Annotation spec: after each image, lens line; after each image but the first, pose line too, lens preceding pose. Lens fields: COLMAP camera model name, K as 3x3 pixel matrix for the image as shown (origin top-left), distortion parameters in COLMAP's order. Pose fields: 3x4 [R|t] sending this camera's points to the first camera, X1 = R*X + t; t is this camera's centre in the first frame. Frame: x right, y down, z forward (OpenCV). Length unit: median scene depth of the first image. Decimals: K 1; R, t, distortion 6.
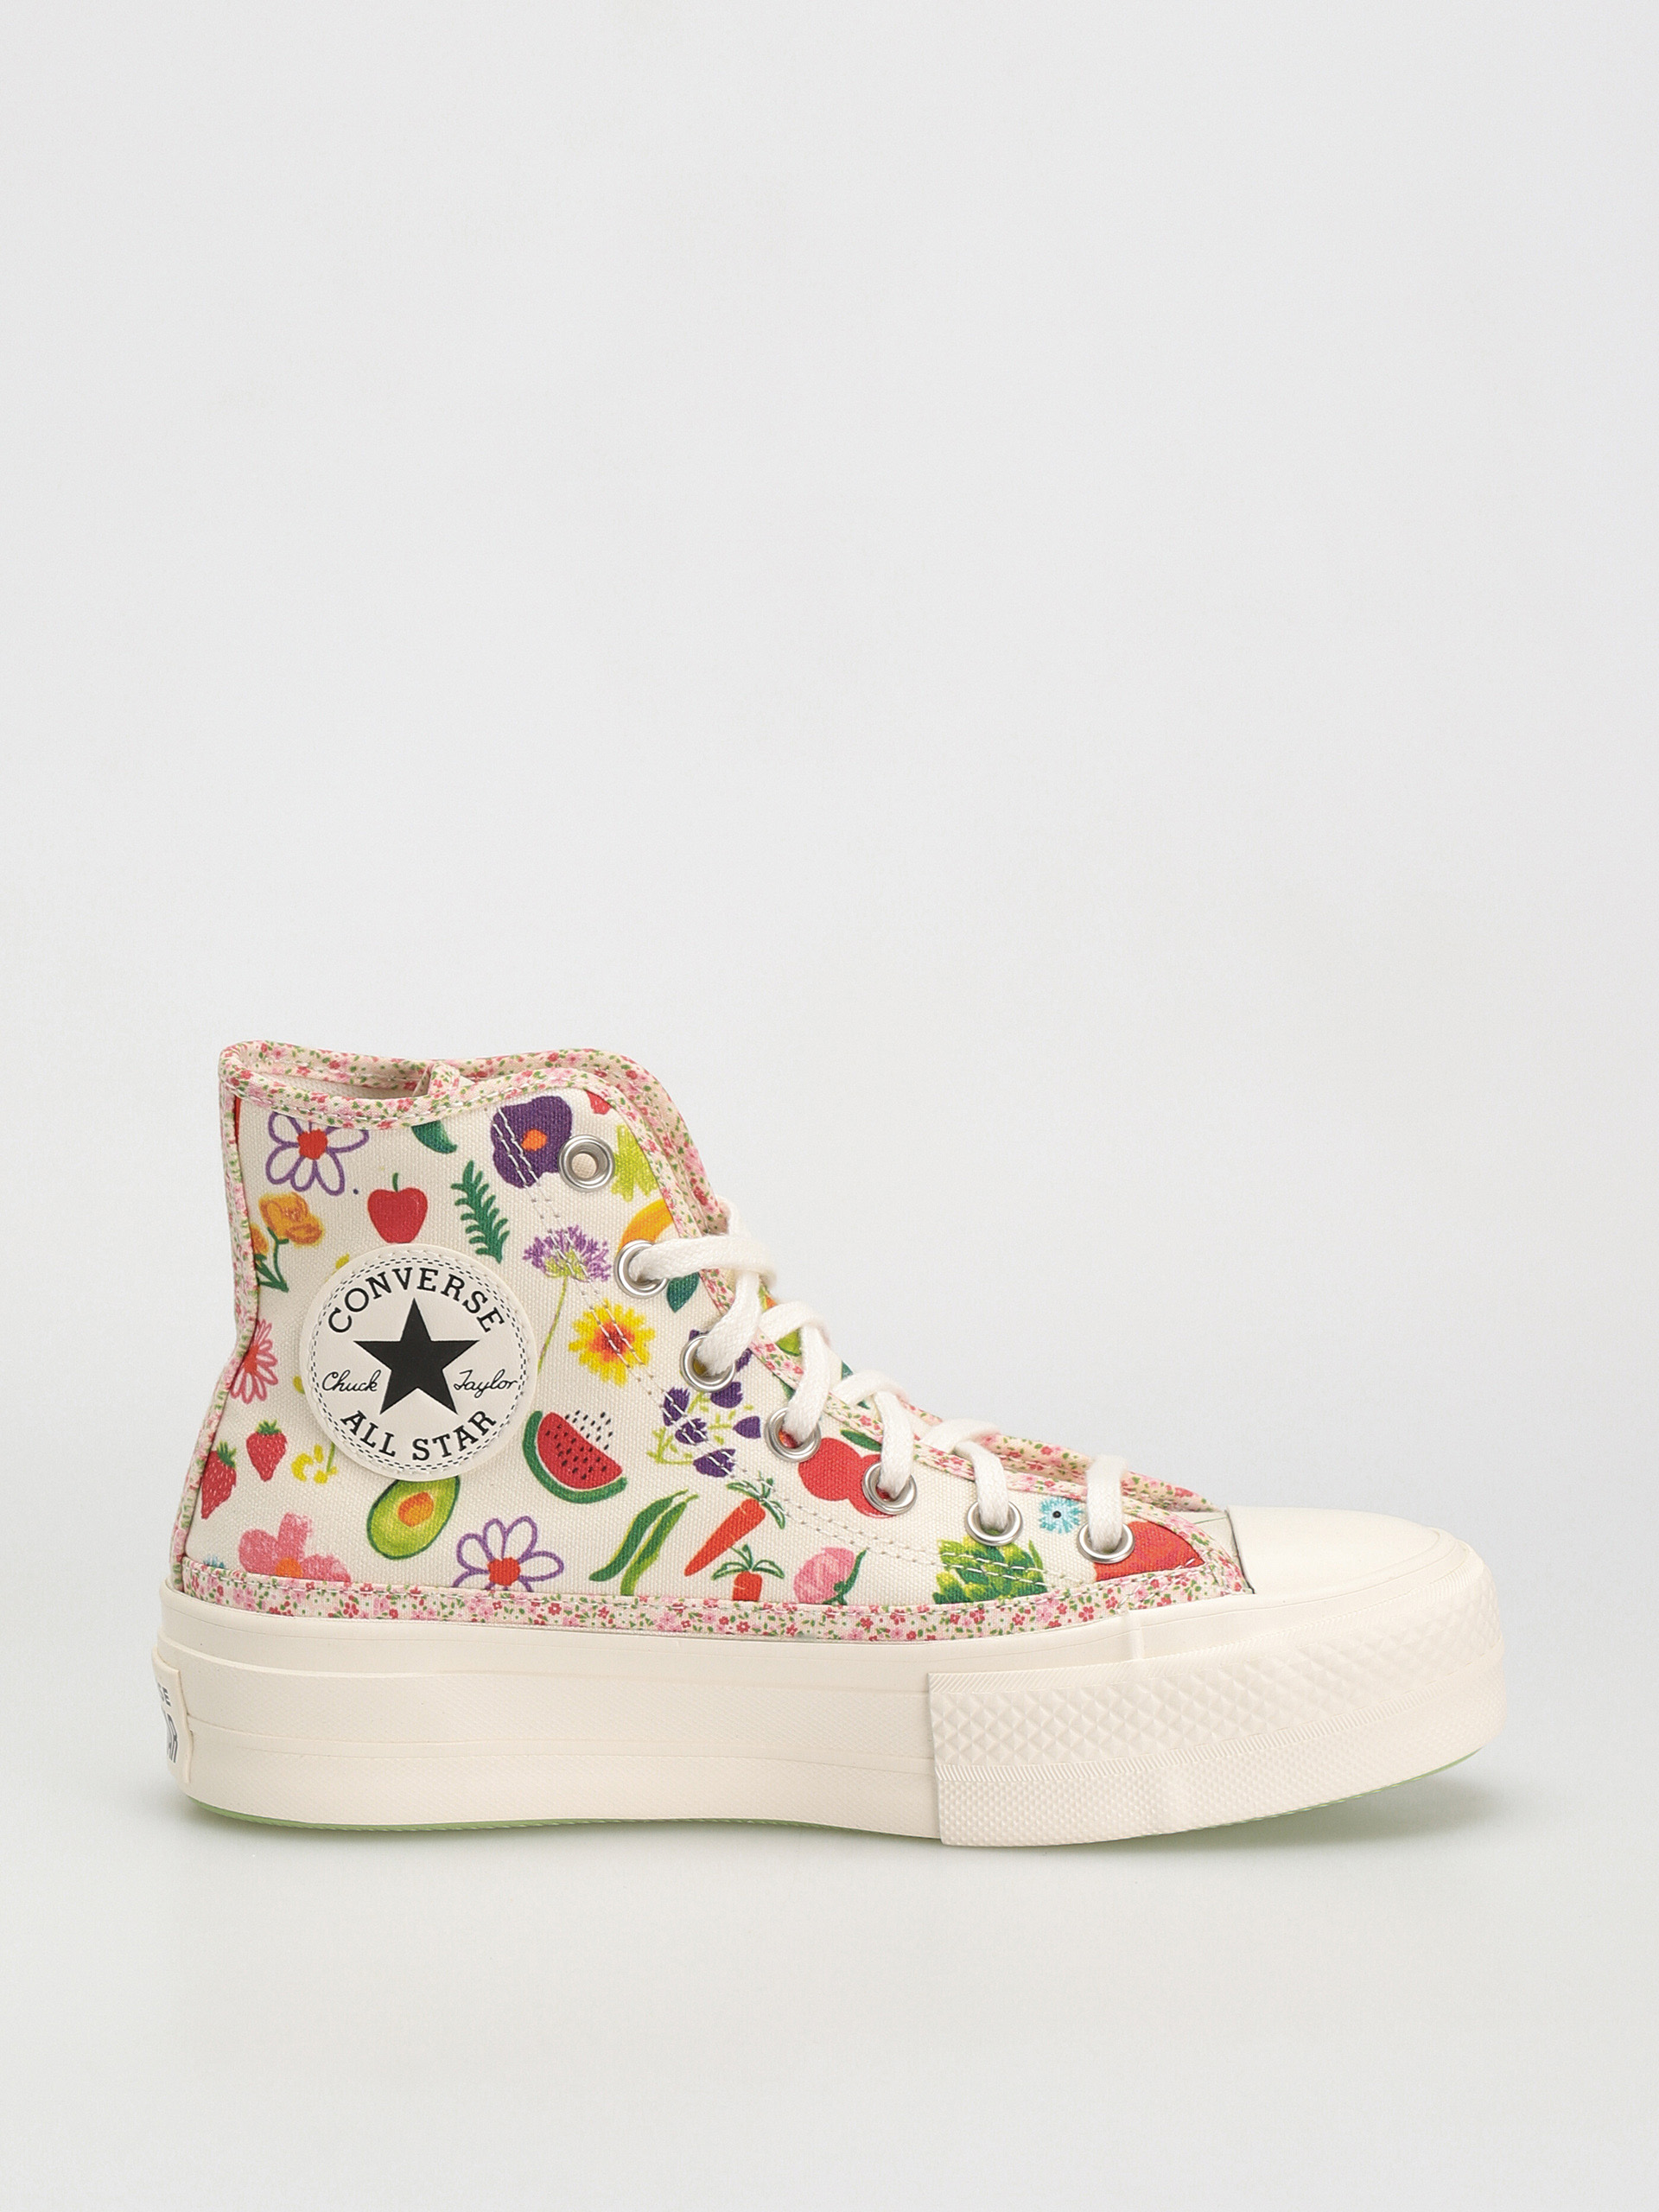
lens RADIAL K [[7227.1, 0, 829.5], [0, 7227.1, 1106.0], [0, 0, 1]] dist [-0.085952, 1.124867]
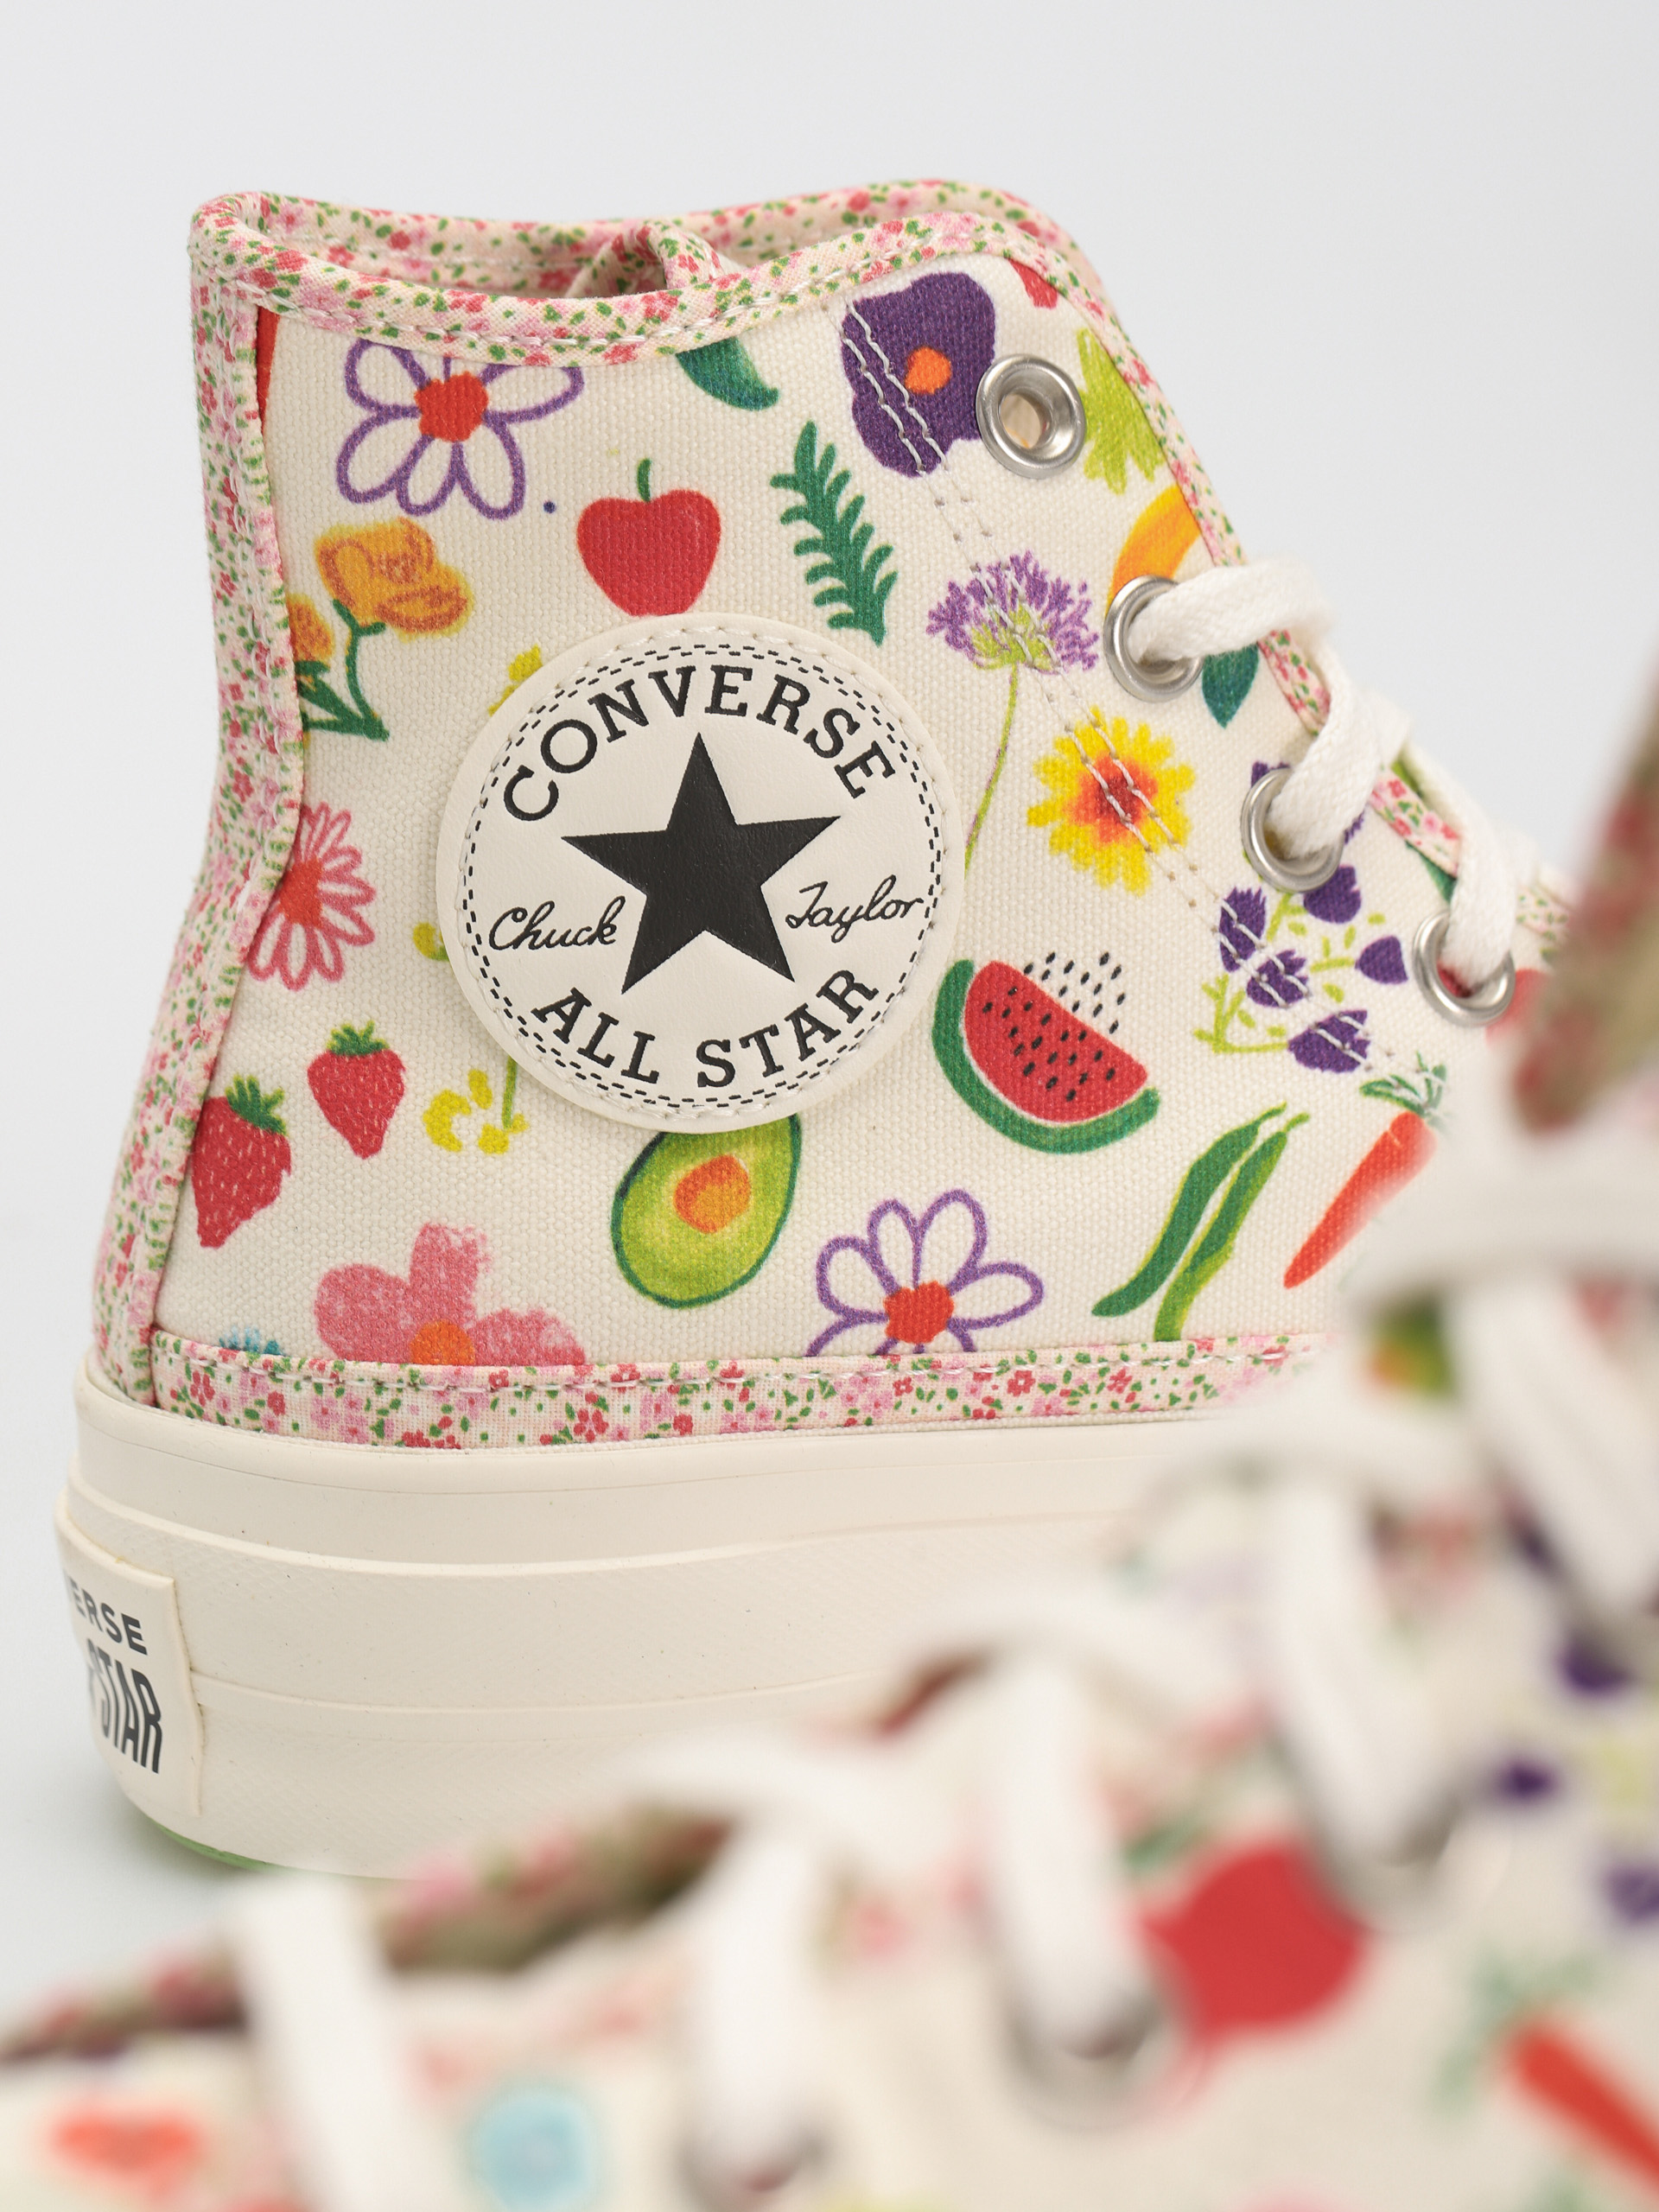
lens RADIAL K [[7227.1, 0, 829.5], [0, 7227.1, 1106.0], [0, 0, 1]] dist [-0.085952, 1.124867]
pose [[0.968252, -0.079271, 0.237076, -0.158485], [0.058647, 0.993954, 0.092825, 0.008175], [-0.243001, -0.075974, 0.967046, 0.555616]]
